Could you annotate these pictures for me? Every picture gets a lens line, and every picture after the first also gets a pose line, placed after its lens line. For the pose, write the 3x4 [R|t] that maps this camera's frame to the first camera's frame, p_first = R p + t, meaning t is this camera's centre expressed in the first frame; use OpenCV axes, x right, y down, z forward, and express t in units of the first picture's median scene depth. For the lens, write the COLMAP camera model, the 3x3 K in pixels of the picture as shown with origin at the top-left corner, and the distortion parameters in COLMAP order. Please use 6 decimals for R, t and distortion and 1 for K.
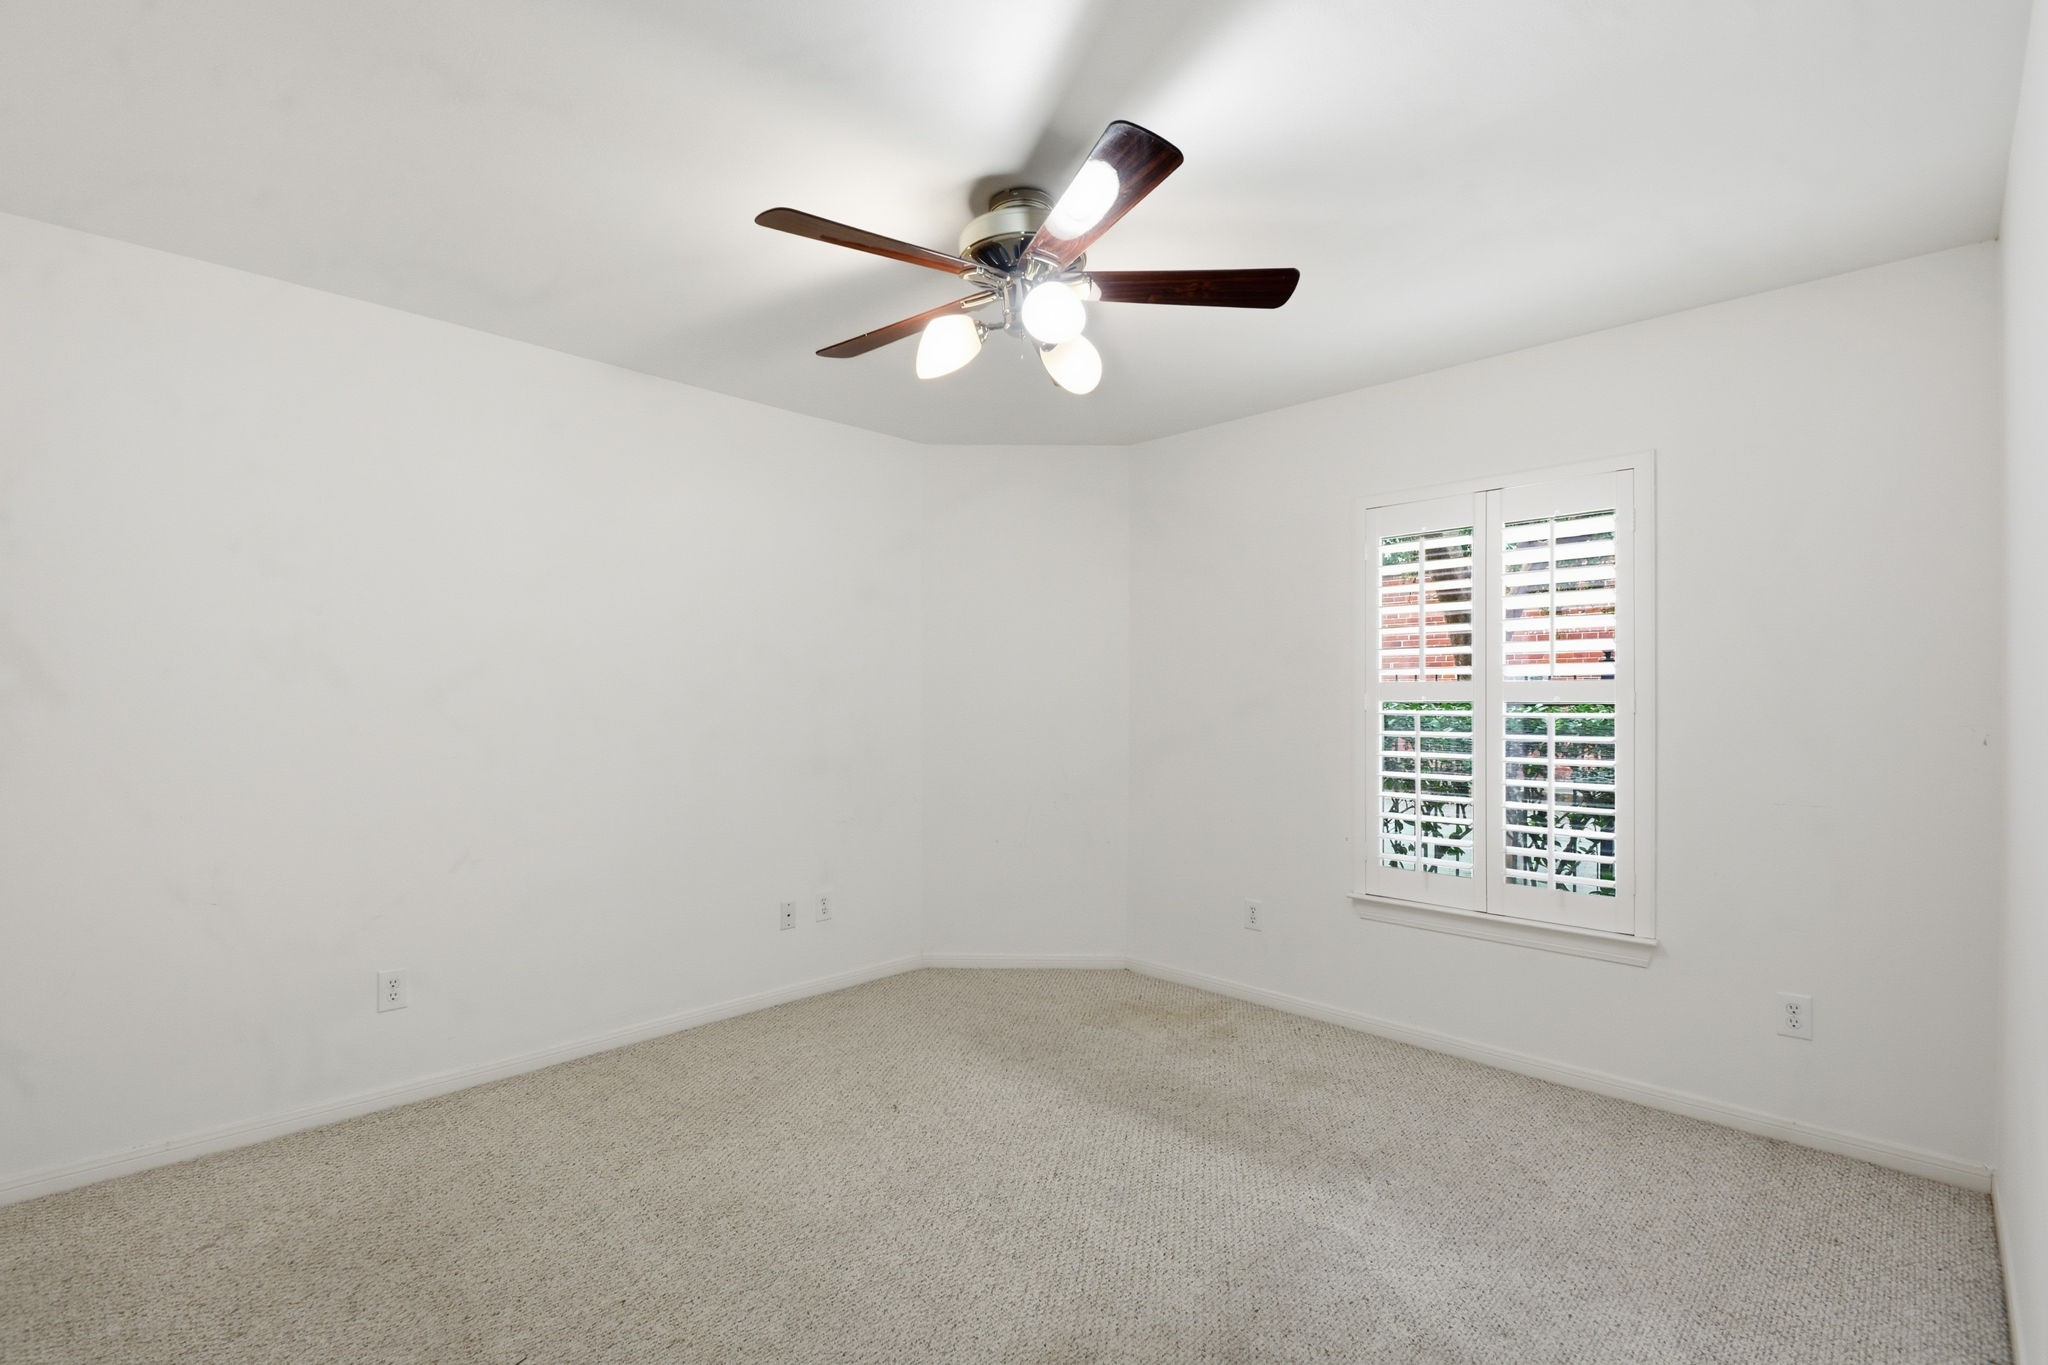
lens RADIAL K [[925.5, 0, 1009.0], [0, 925.5, 691.7], [0, 0, 1]] dist [-0.011675, -0.002077]
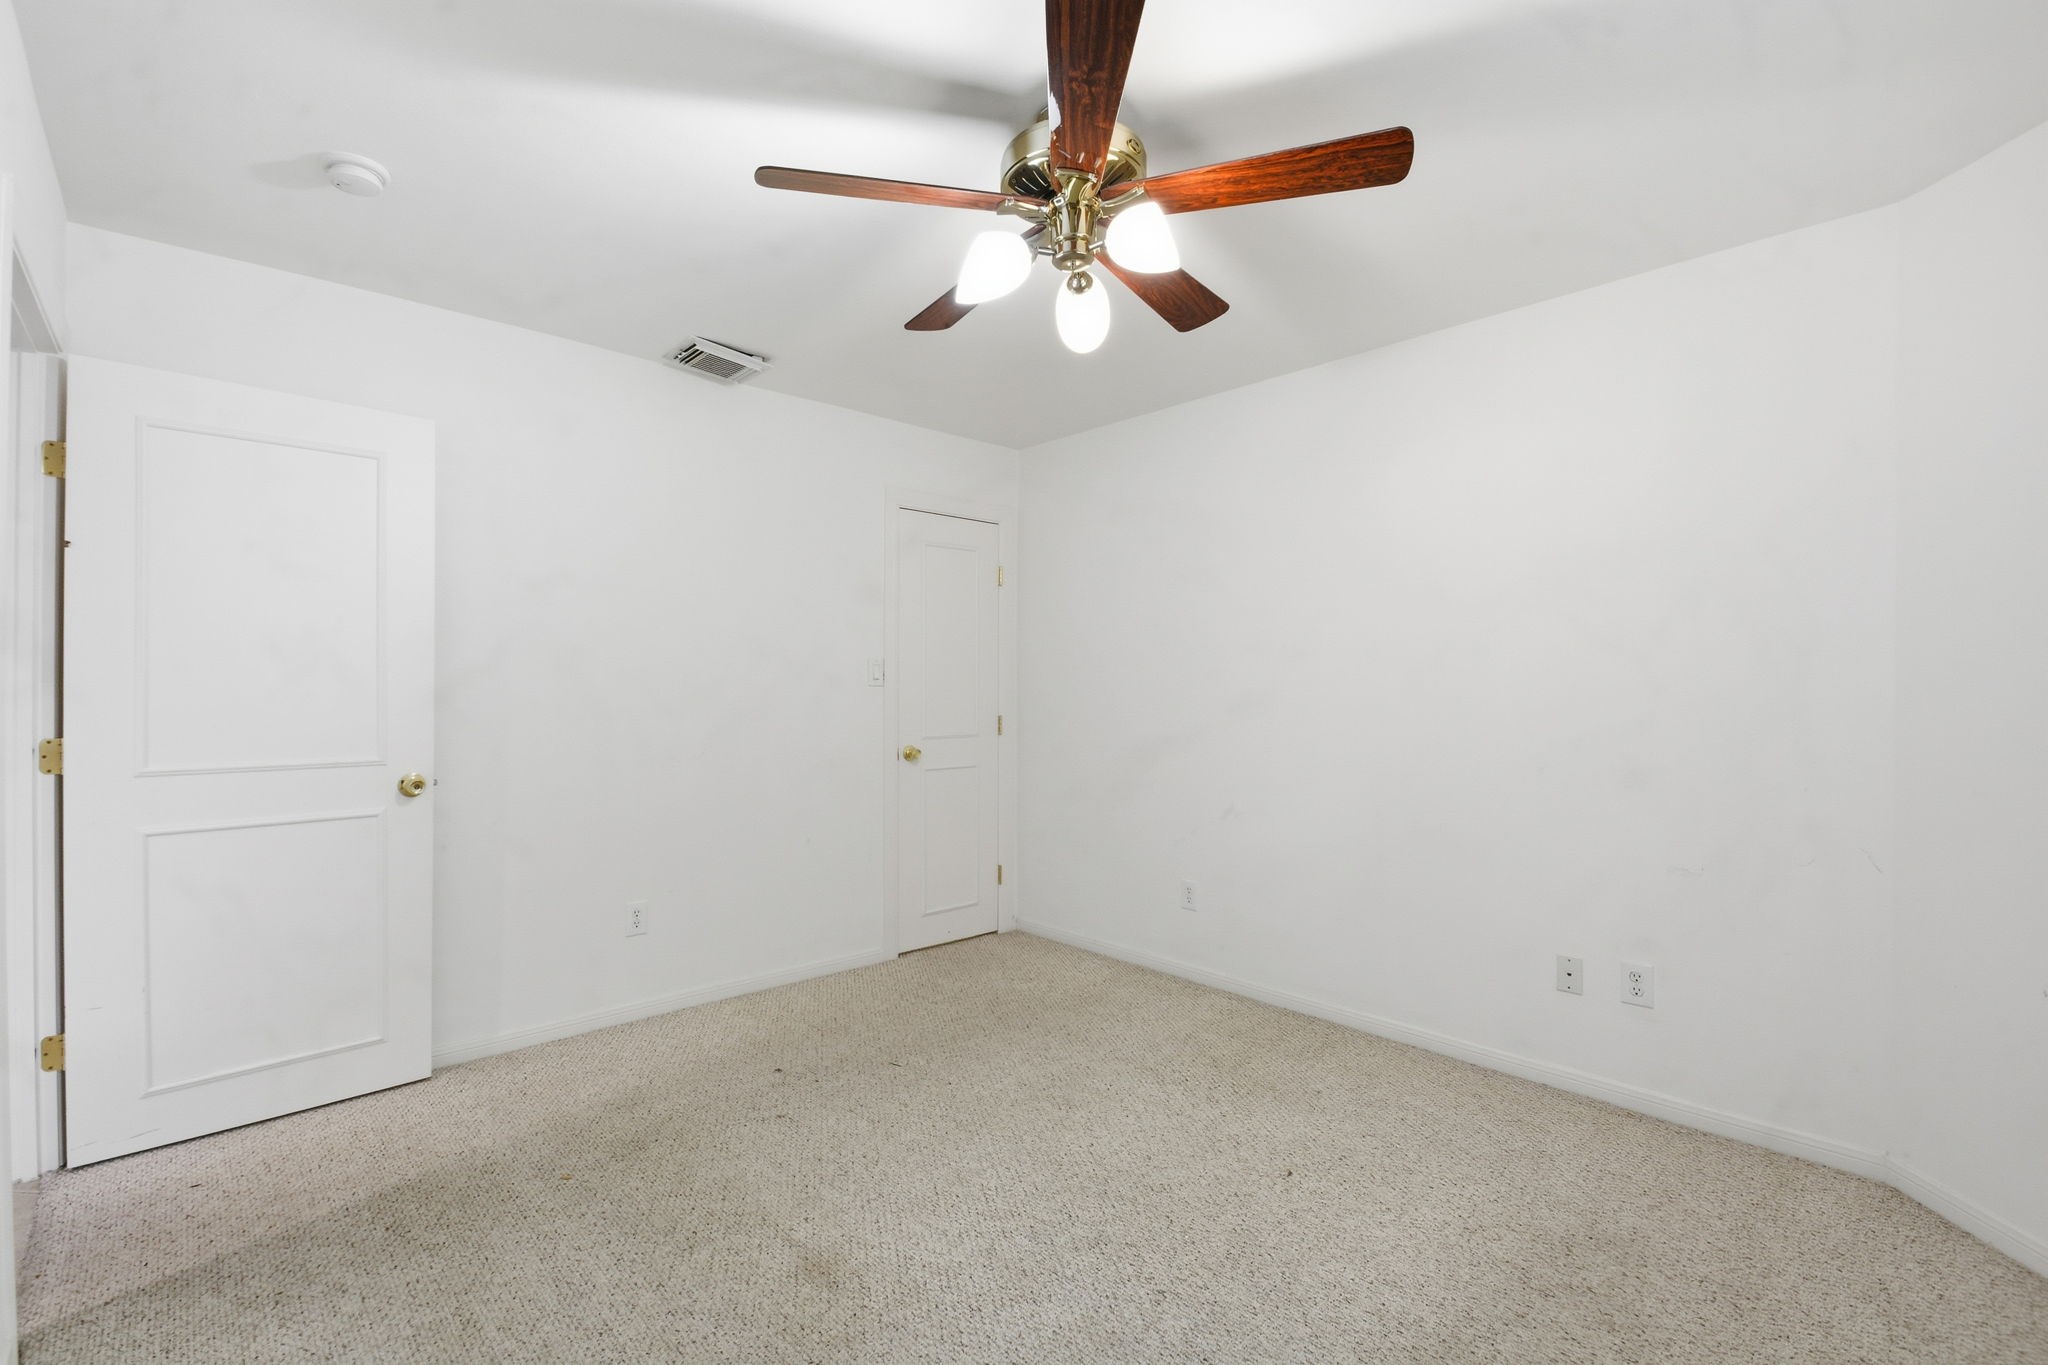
lens RADIAL K [[925.5, 0, 1005.6], [0, 925.5, 679.0], [0, 0, 1]] dist [-0.011675, -0.002077]
pose [[-0.071943, -0.004863, -0.997397, 0.689801], [0.009649, 0.999938, -0.005571, -0.001305], [0.997362, -0.010024, -0.071891, 0.749849]]
